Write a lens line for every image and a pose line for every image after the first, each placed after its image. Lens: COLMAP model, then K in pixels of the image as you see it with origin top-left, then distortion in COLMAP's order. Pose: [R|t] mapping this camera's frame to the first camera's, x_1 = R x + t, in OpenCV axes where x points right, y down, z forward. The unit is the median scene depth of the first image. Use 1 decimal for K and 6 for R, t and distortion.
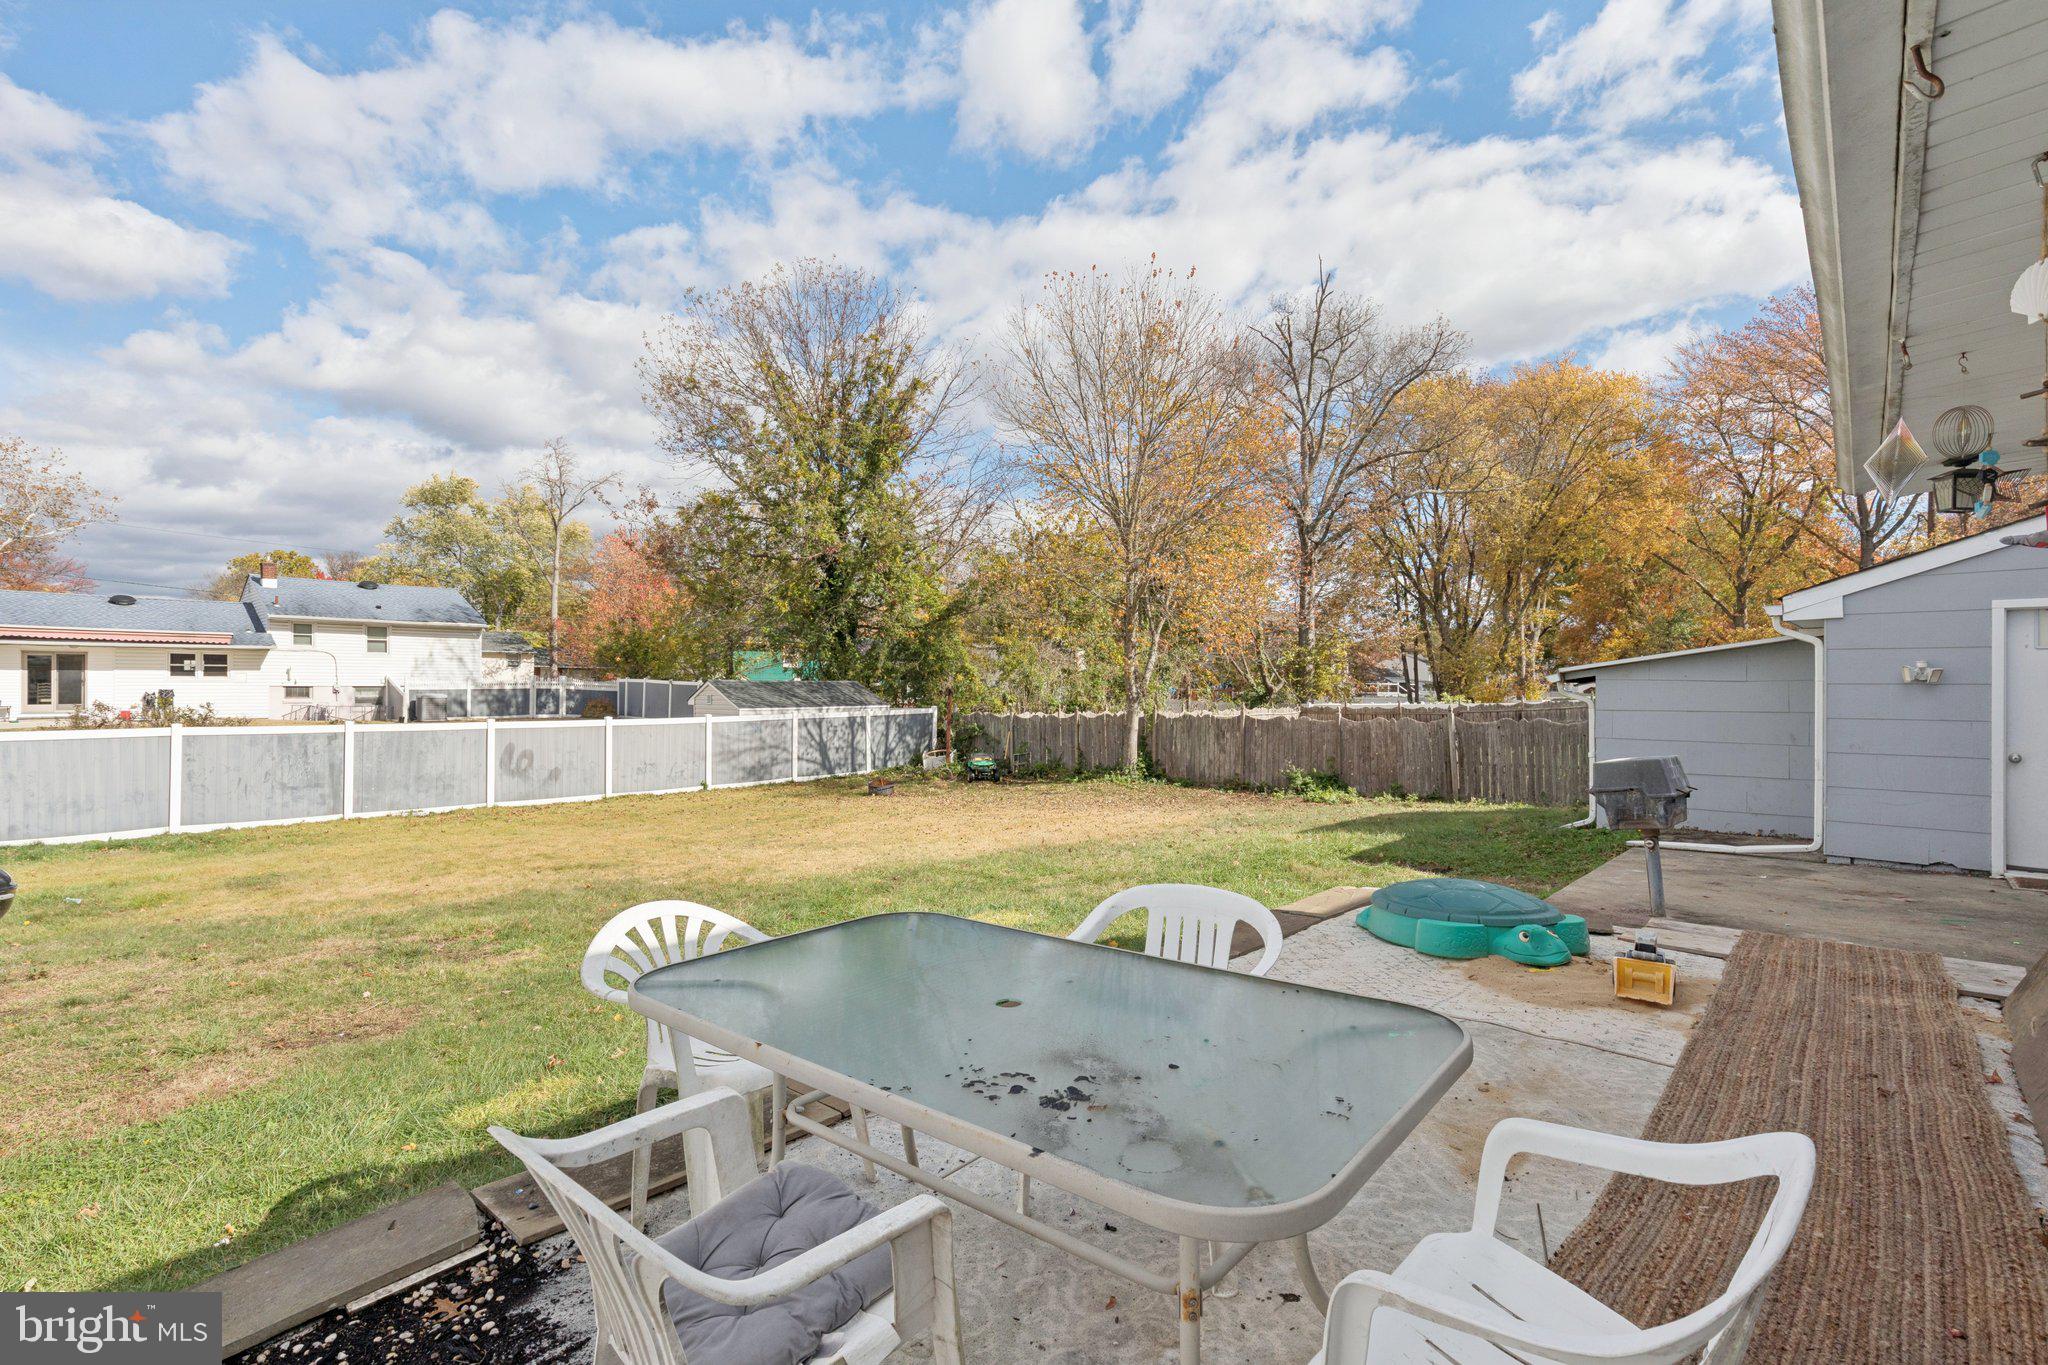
lens RADIAL K [[952.0, 0, 1030.1], [0, 952.0, 688.3], [0, 0, 1]] dist [0.012408, -0.003354]
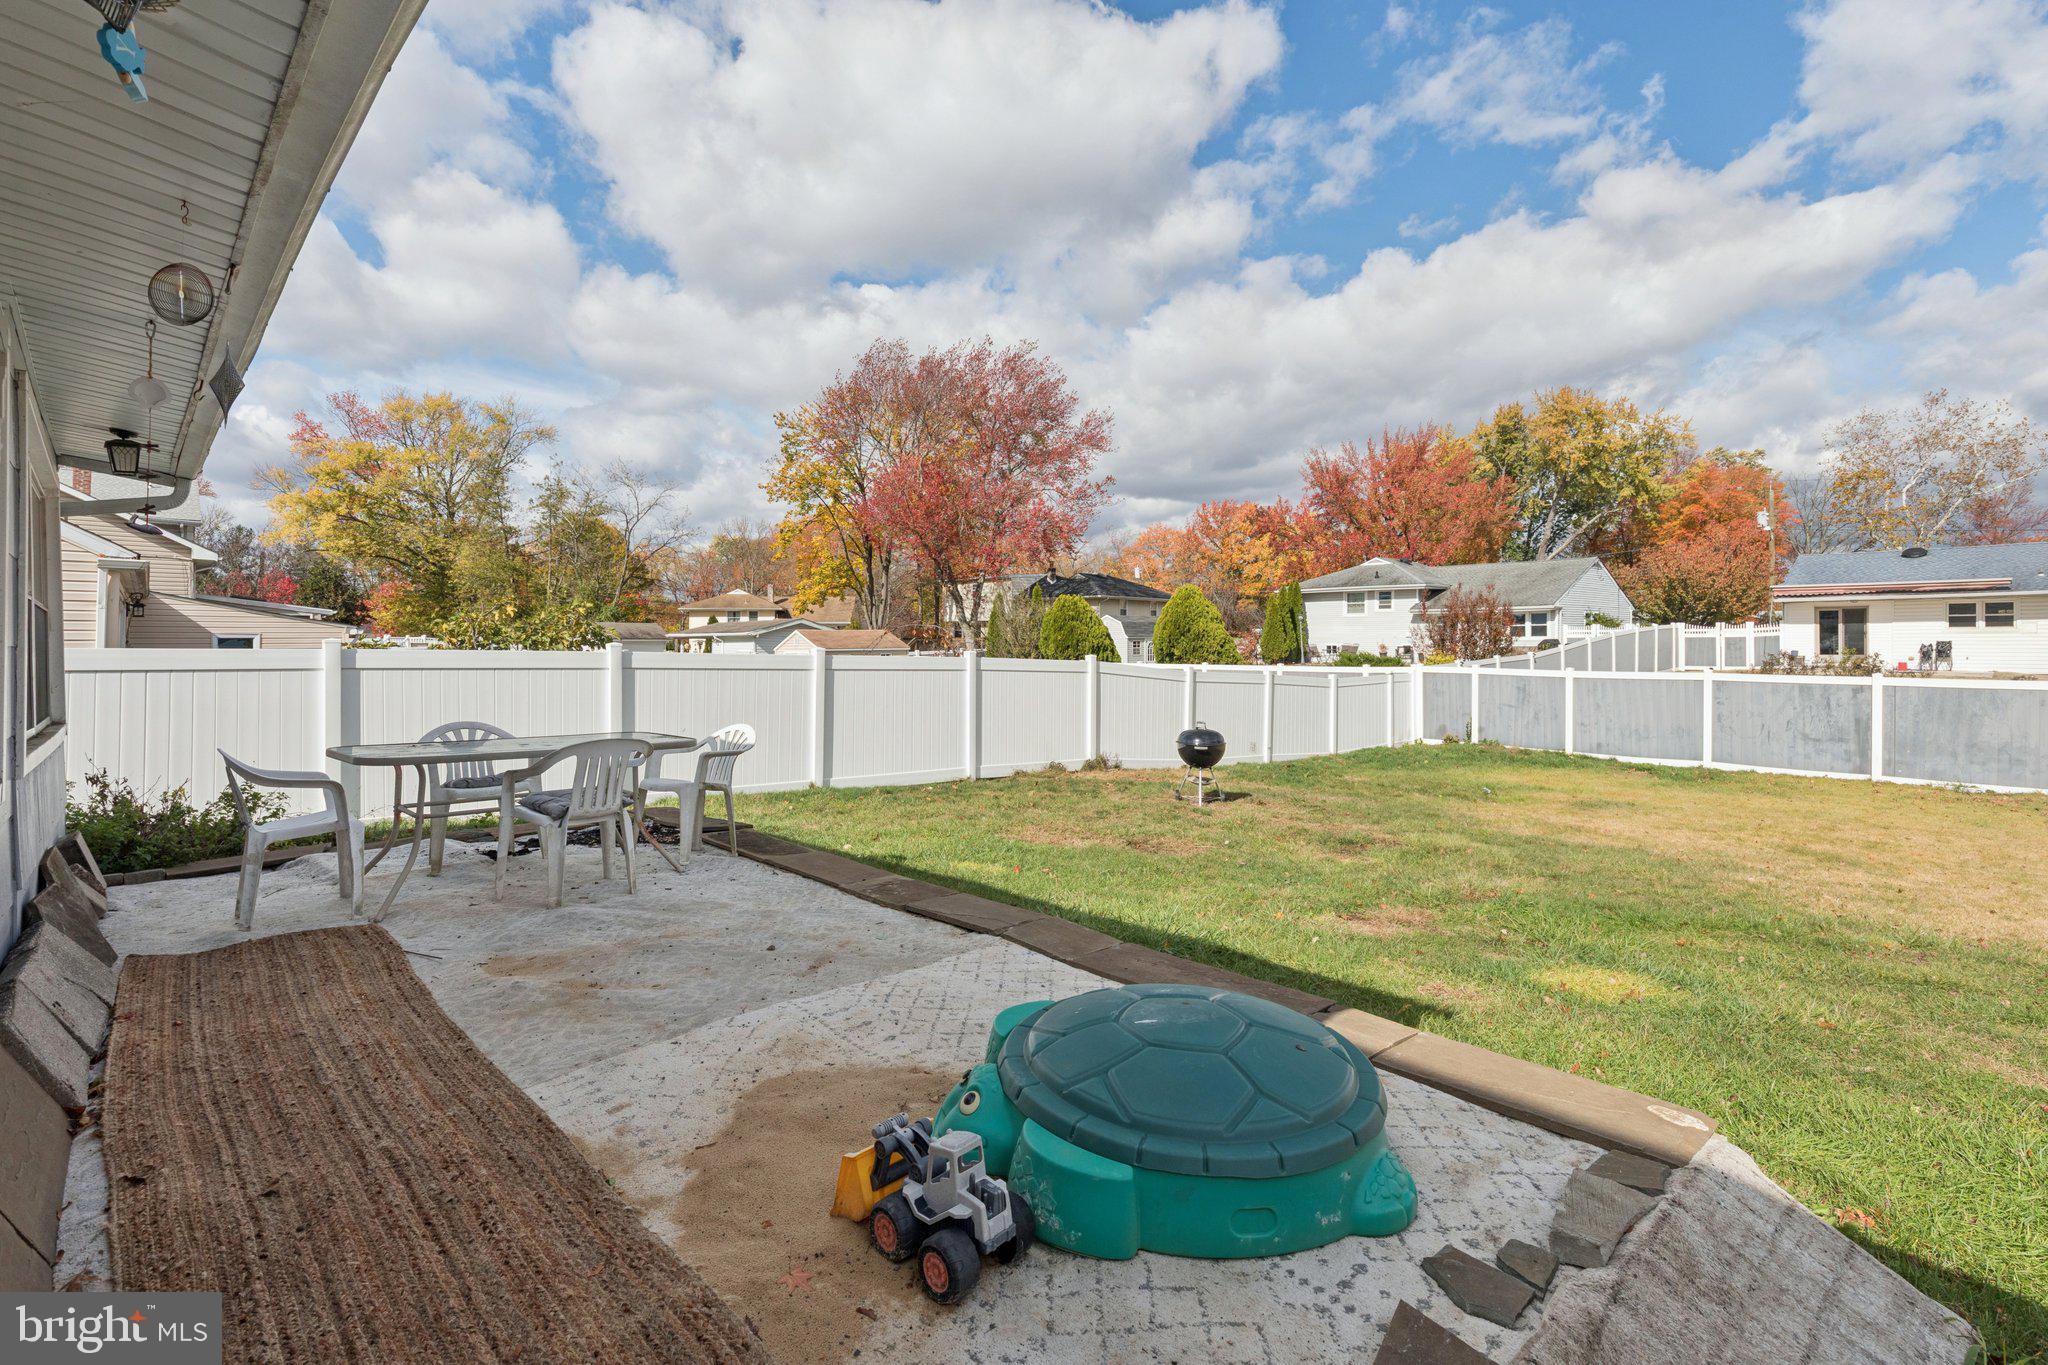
lens RADIAL K [[952.0, 0, 1023.4], [0, 952.0, 640.0], [0, 0, 1]] dist [0.012408, -0.003354]
pose [[-0.074860, -0.004397, -0.997184, 0.182679], [0.001243, 0.999989, -0.004503, 0.004199], [0.997193, -0.001577, -0.074854, 0.188585]]
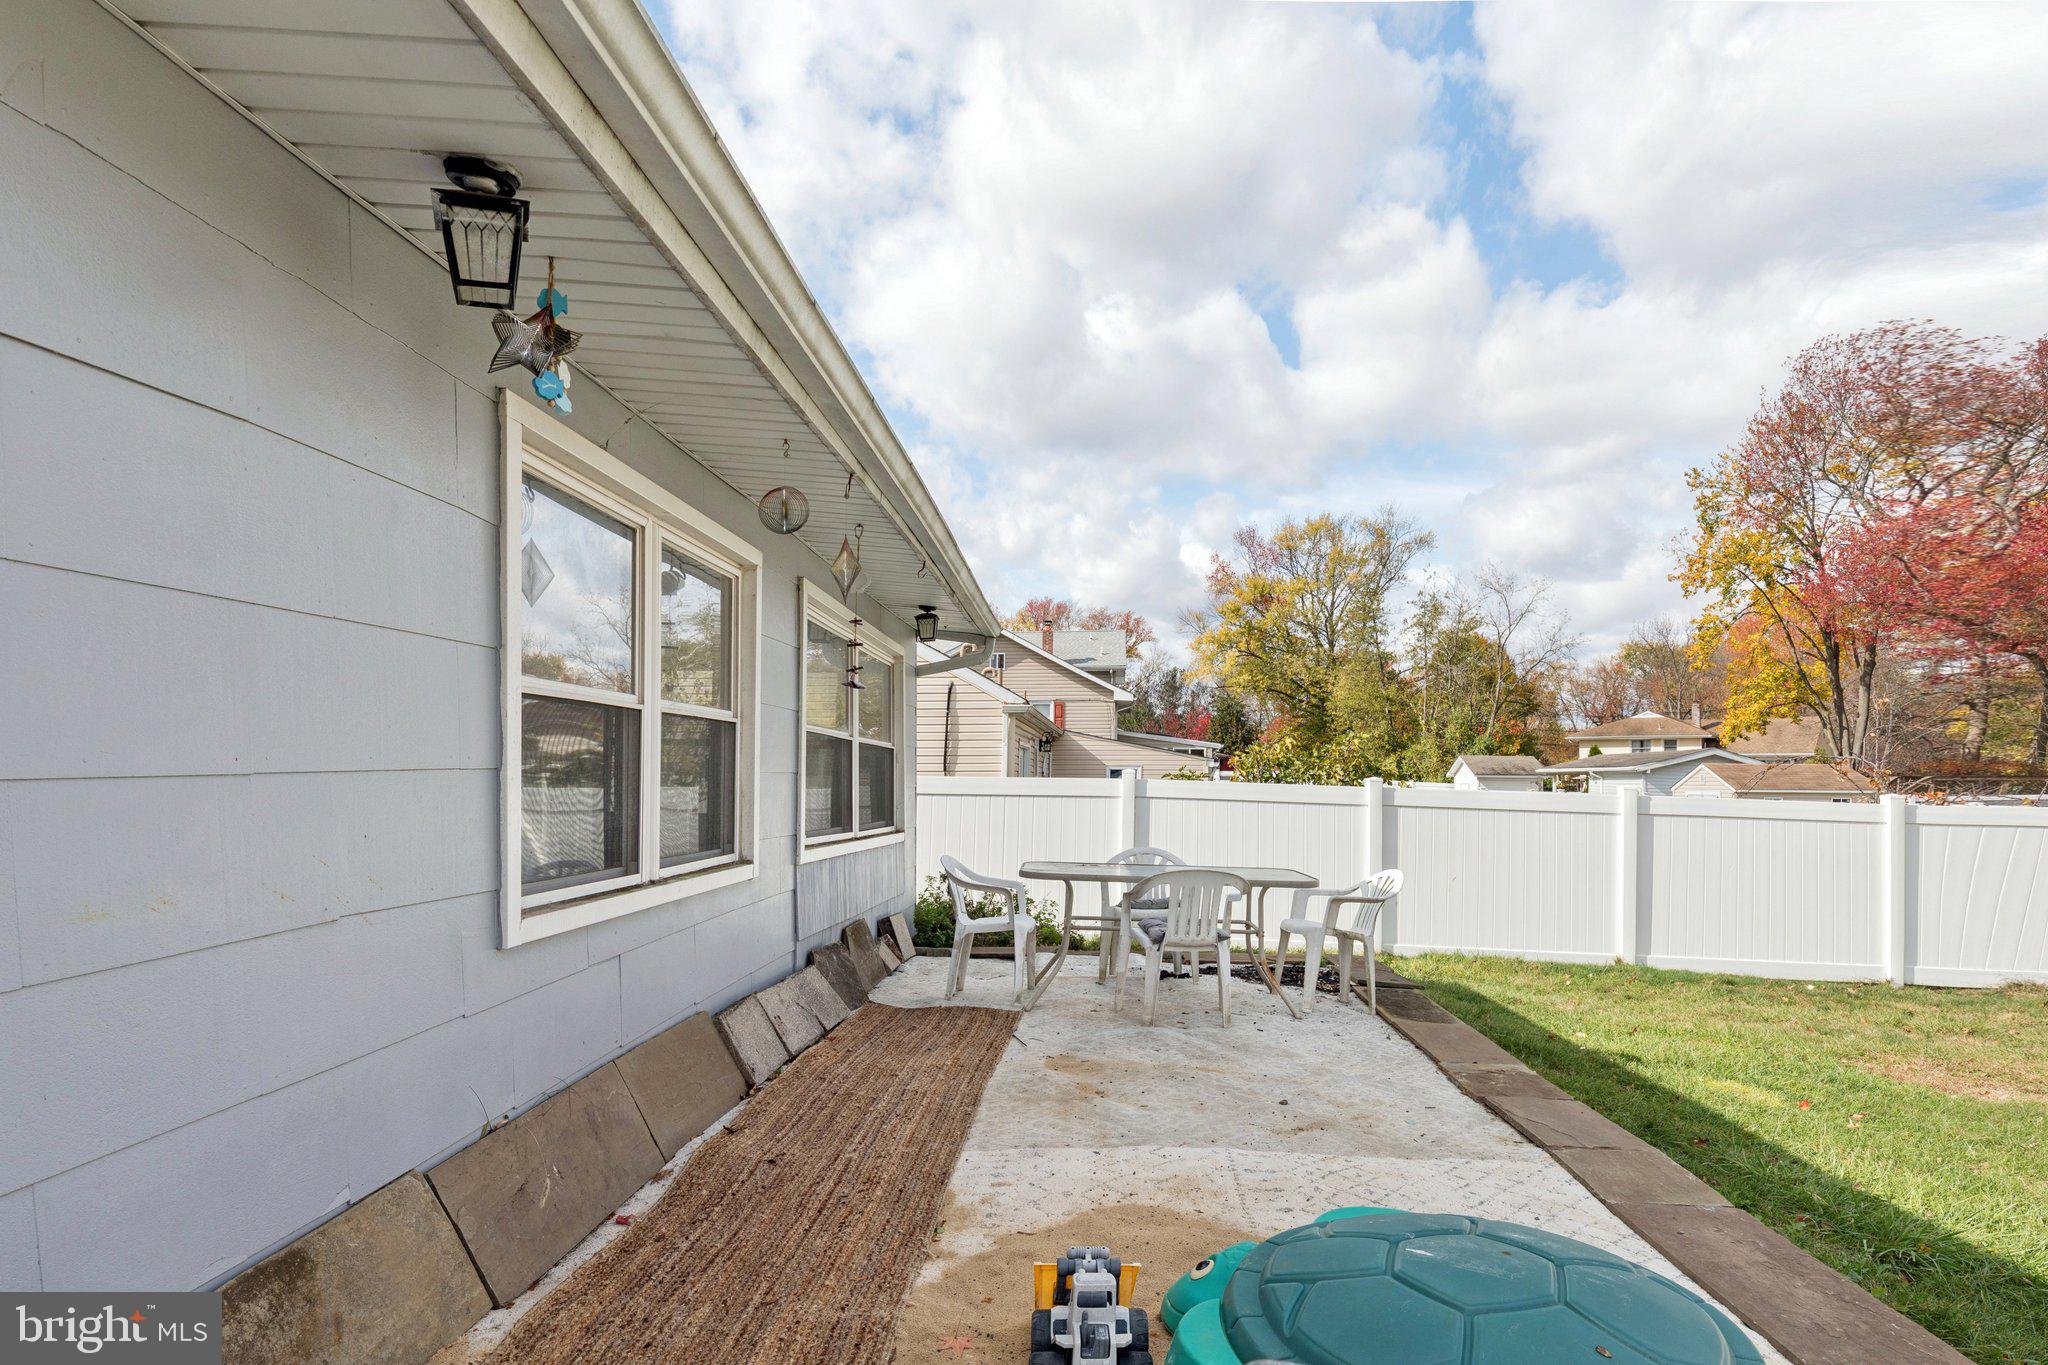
lens RADIAL K [[1105.9, 0, 1063.5], [0, 1105.9, 909.8], [0, 0, 1]] dist [0.017048, 0.000291]
pose [[-0.756897, 0.069094, -0.649872, 0.163384], [-0.011858, 0.992780, 0.119362, 0.005021], [0.653427, 0.098050, -0.750613, 0.236036]]
